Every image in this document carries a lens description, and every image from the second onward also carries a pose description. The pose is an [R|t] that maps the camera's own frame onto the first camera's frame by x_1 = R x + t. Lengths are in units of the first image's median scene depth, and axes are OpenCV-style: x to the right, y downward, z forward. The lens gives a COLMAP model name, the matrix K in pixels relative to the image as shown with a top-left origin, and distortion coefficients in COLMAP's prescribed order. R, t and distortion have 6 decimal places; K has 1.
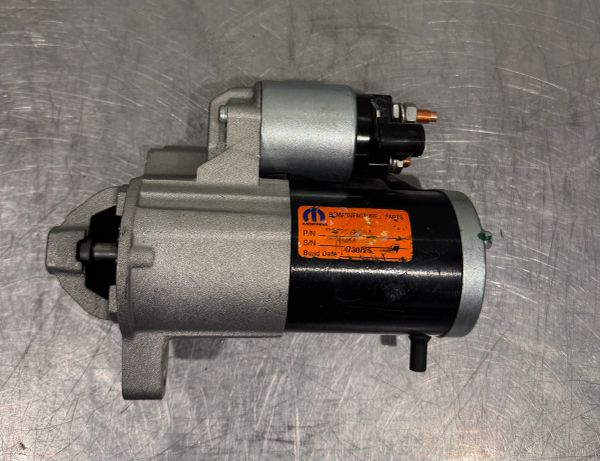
lens RADIAL K [[448.5, 0, 300.0], [0, 448.5, 230.5], [0, 0, 1]] dist [0.100158, -0.128724]
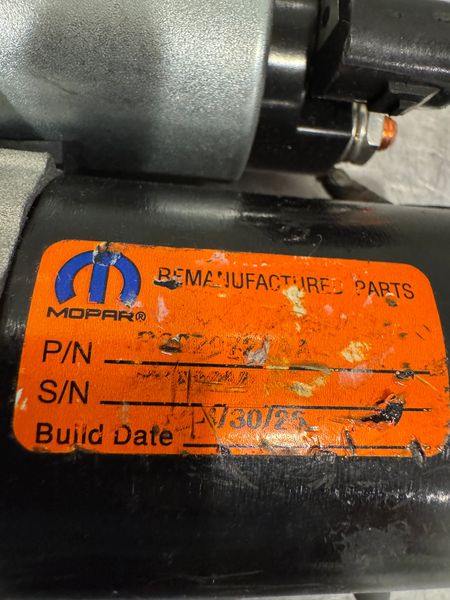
lens RADIAL K [[417.0, 0, 225.0], [0, 417.0, 300.0], [0, 0, 1]] dist [0.001163, 0.000476]
pose [[0.999172, 0.028102, 0.029410, 0.098514], [-0.031194, 0.993376, 0.110591, -0.050034], [-0.026107, -0.111417, 0.993431, 0.738813]]
